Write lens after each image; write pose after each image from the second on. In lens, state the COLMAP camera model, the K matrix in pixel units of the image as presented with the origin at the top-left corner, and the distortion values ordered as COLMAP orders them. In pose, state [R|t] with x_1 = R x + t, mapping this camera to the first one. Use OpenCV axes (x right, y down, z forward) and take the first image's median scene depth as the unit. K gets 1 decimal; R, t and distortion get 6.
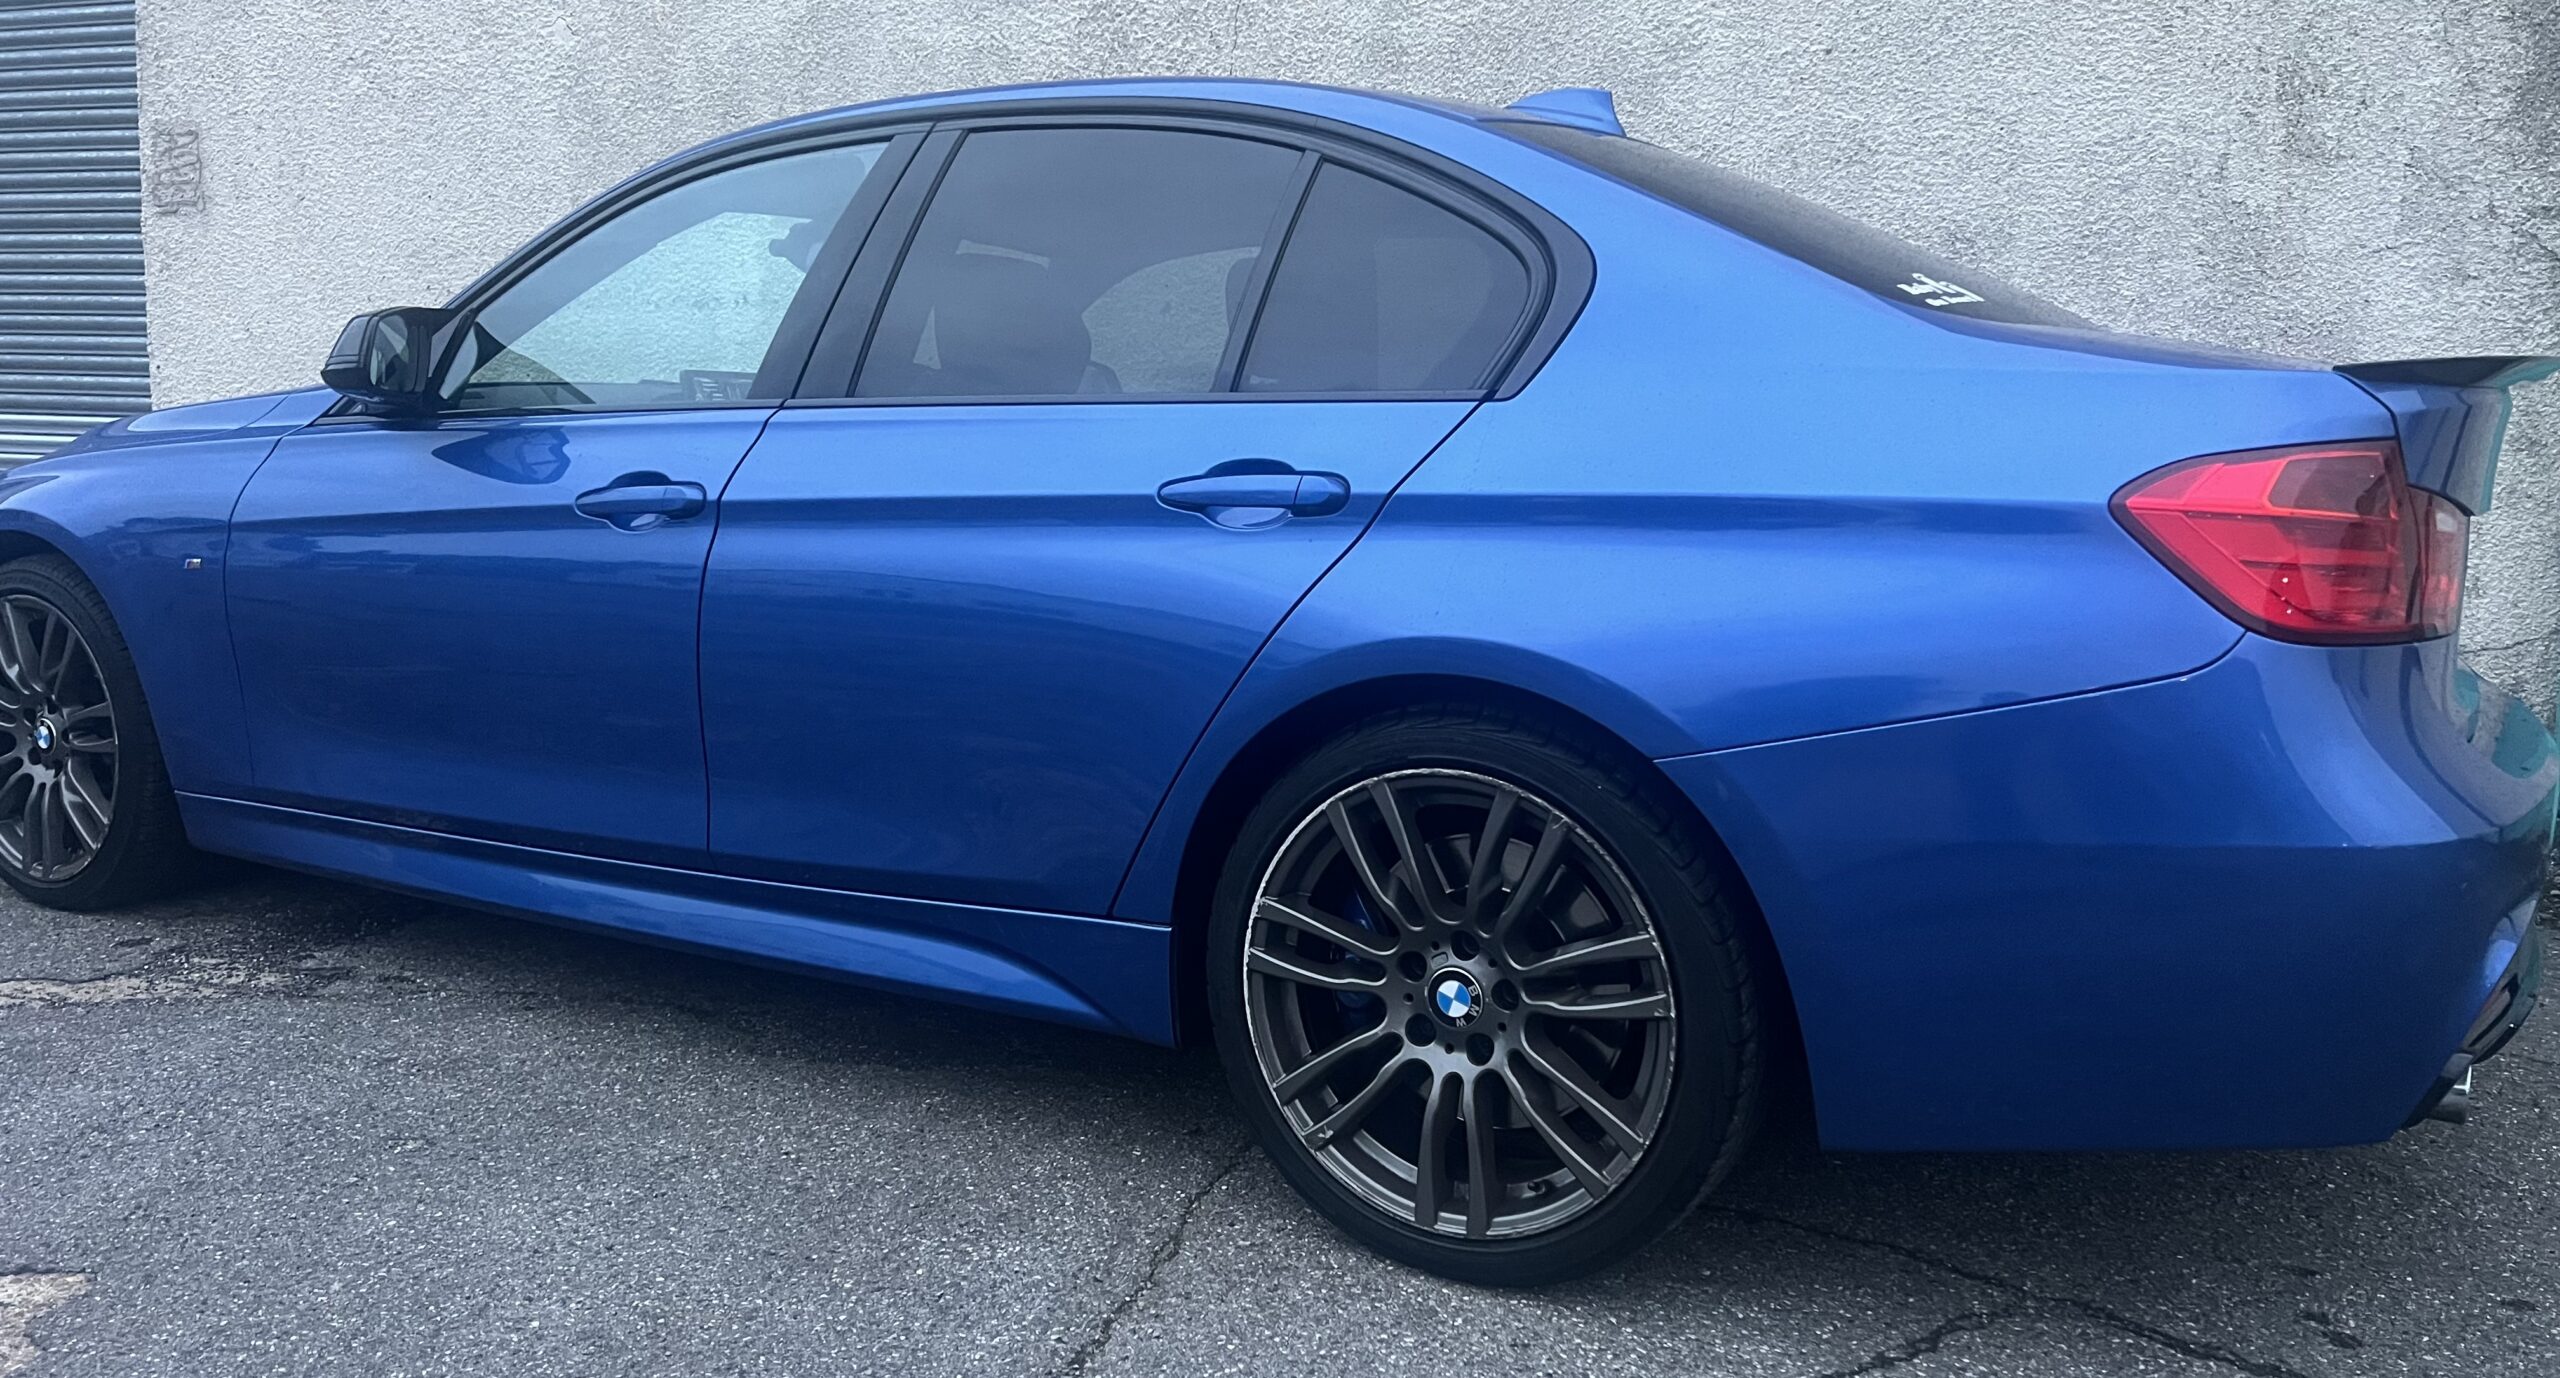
lens RADIAL K [[1982.3, 0, 1281.9], [0, 1982.3, 757.3], [0, 0, 1]] dist [0.047135, -0.044900]
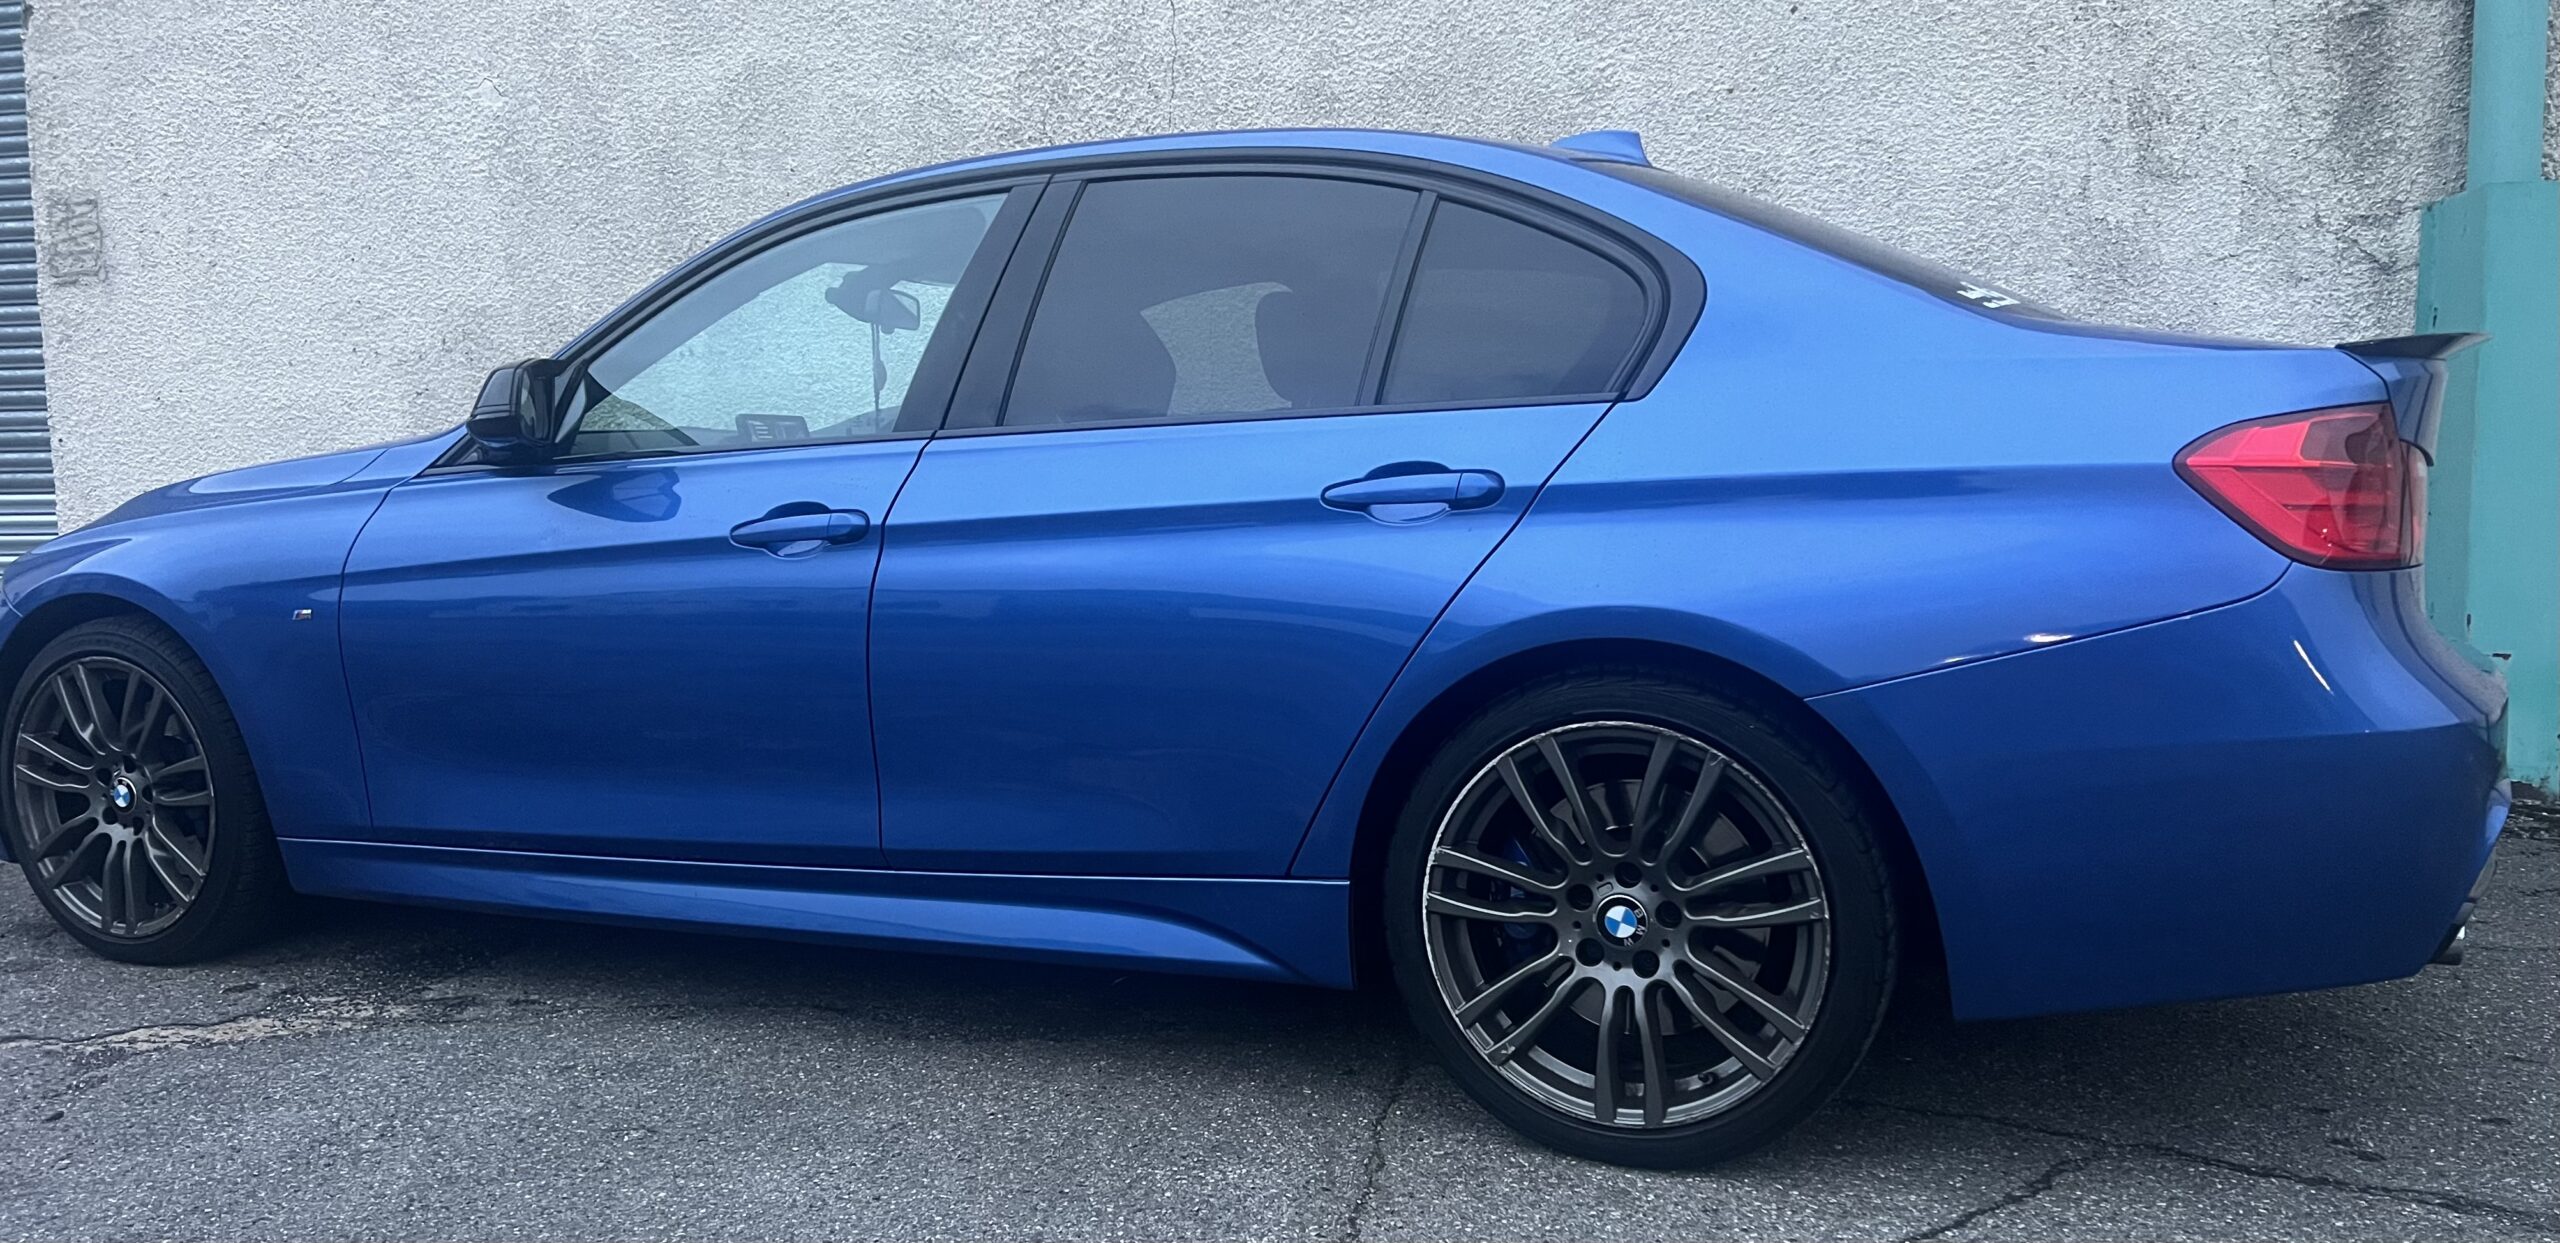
lens RADIAL K [[1992.7, 0, 1300.4], [0, 1992.7, 775.9], [0, 0, 1]] dist [0.048792, -0.044526]
pose [[0.992669, -0.055381, 0.107433, -0.175770], [0.056673, 0.998352, -0.009010, 0.030174], [-0.106757, 0.015032, 0.994171, -0.105877]]
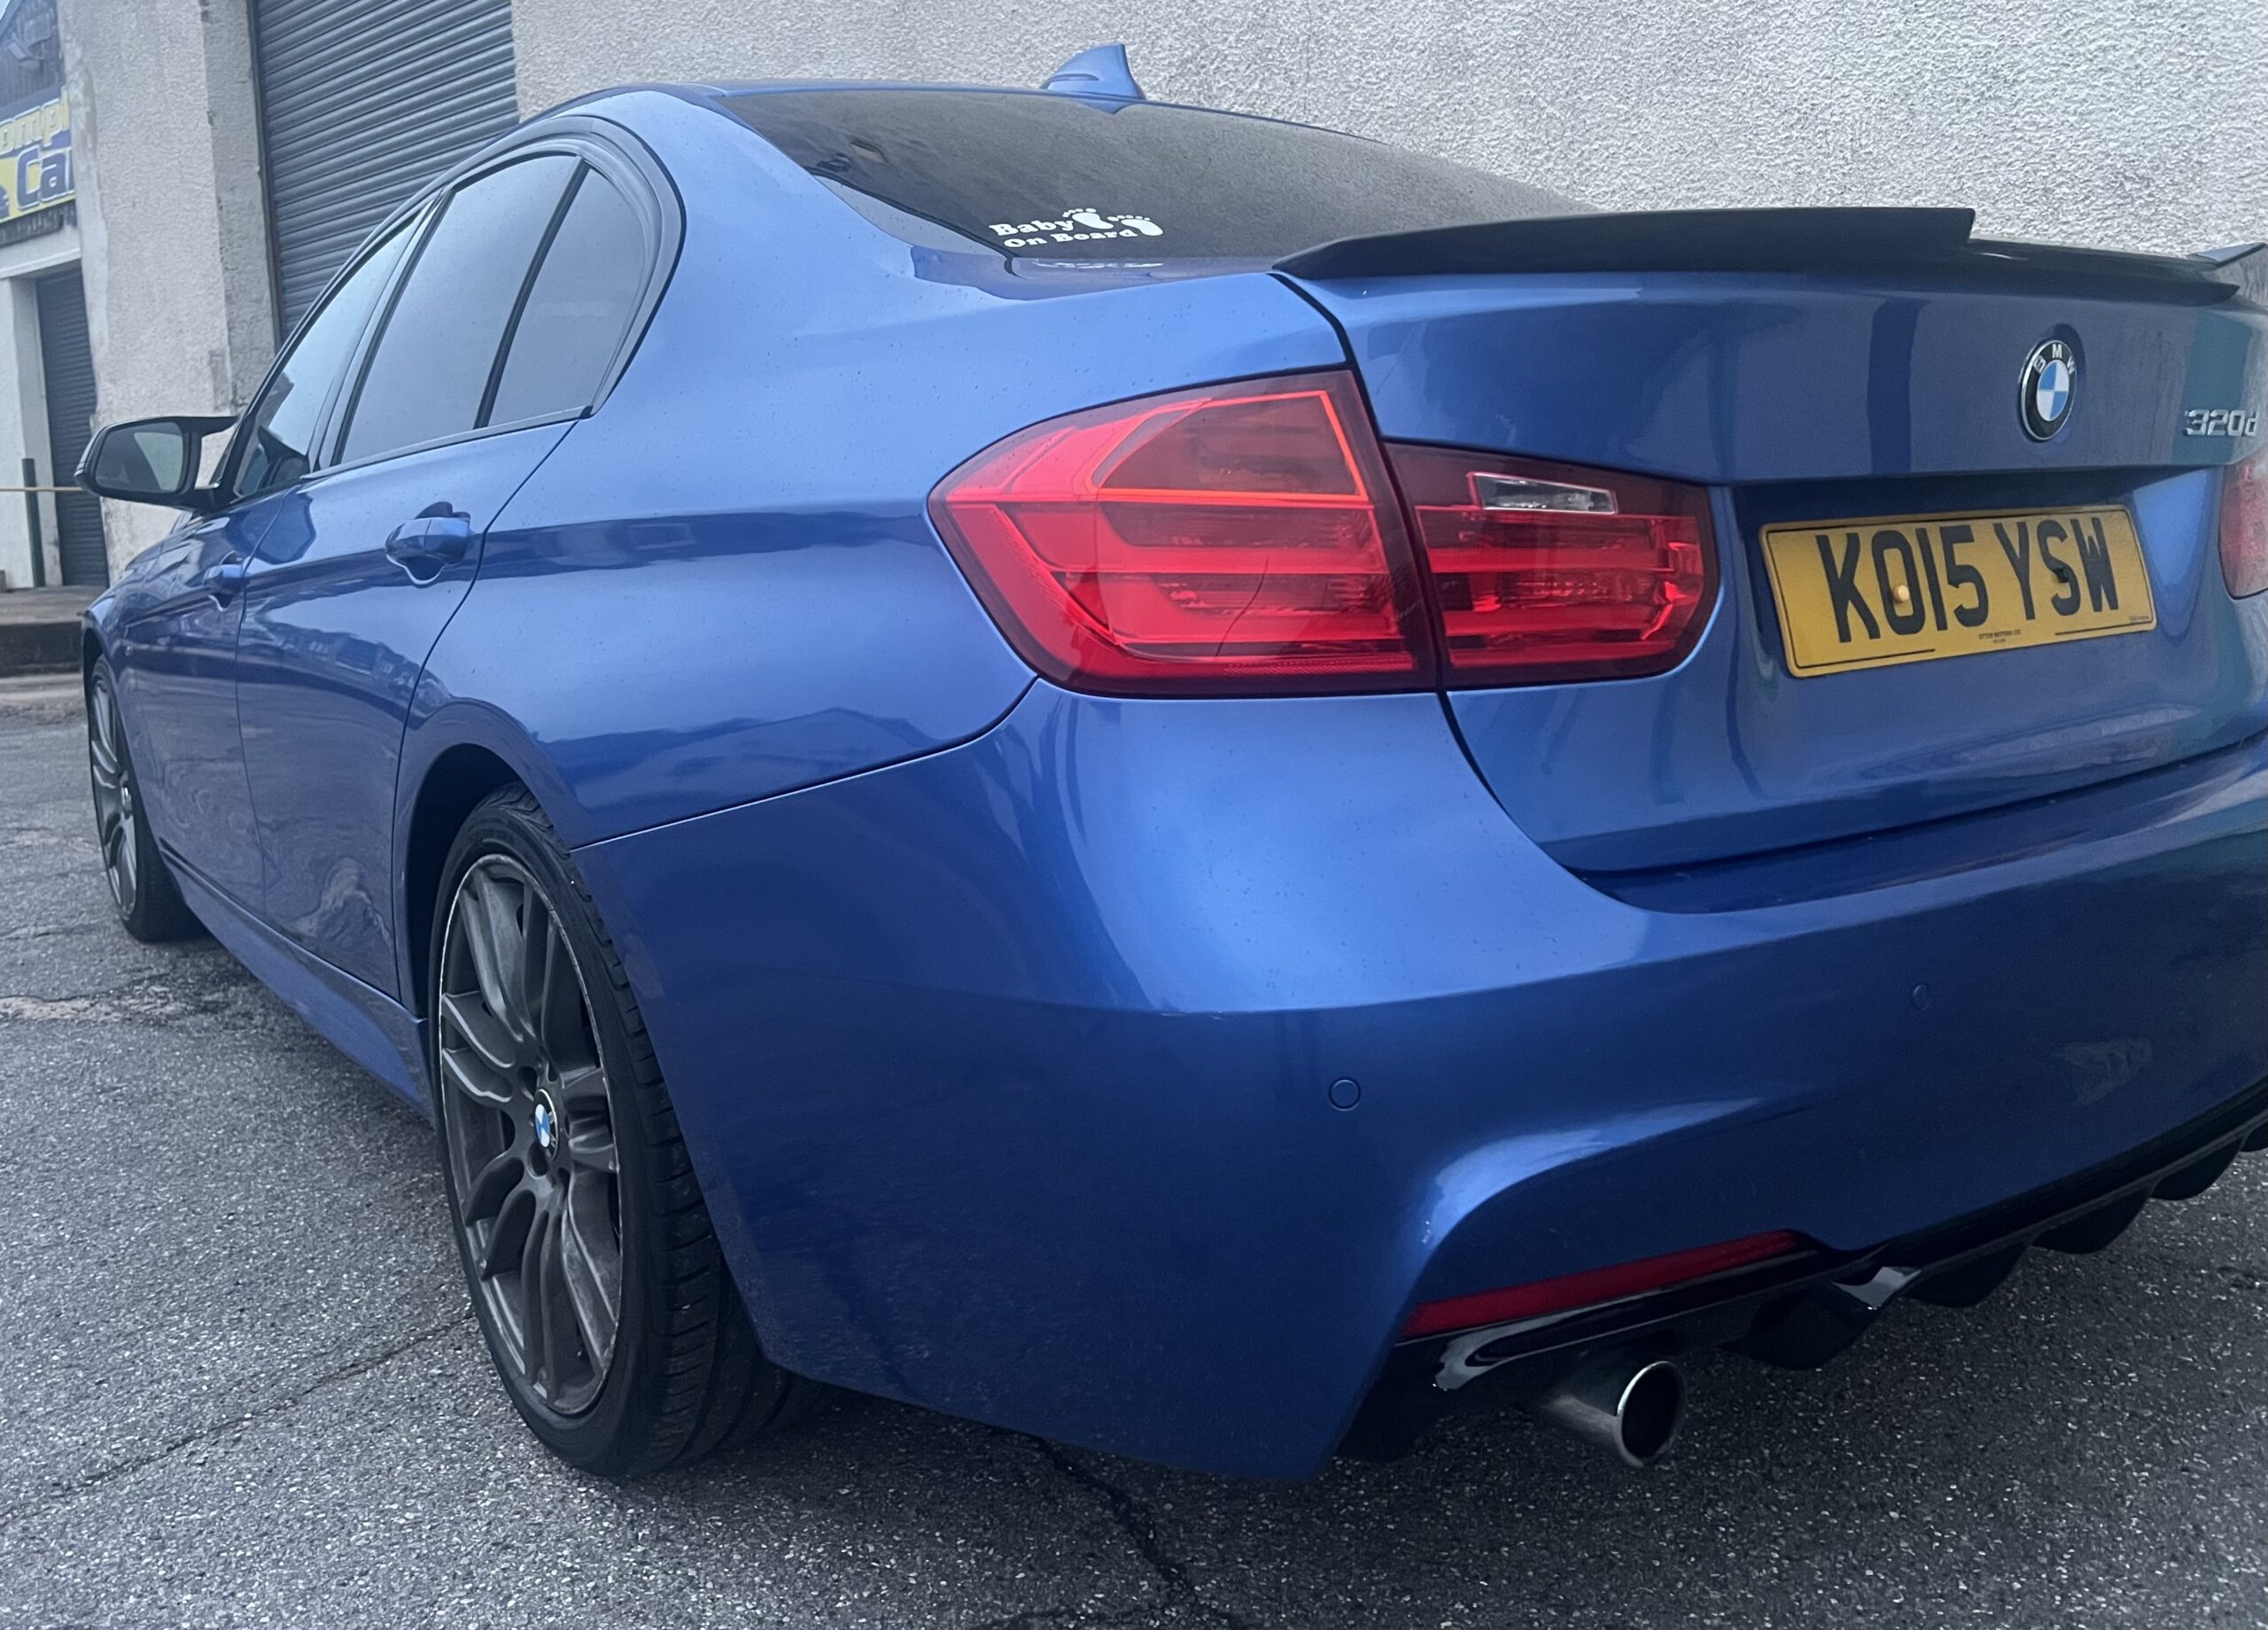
lens RADIAL K [[1862.7, 0, 1059.5], [0, 1862.7, 821.8], [0, 0, 1]] dist [0.007103, -0.000061]
pose [[0.897806, 0.016153, -0.440094, 0.516544], [-0.016407, 0.999860, 0.003229, -0.011928], [0.440085, 0.004322, 0.897946, 0.305947]]
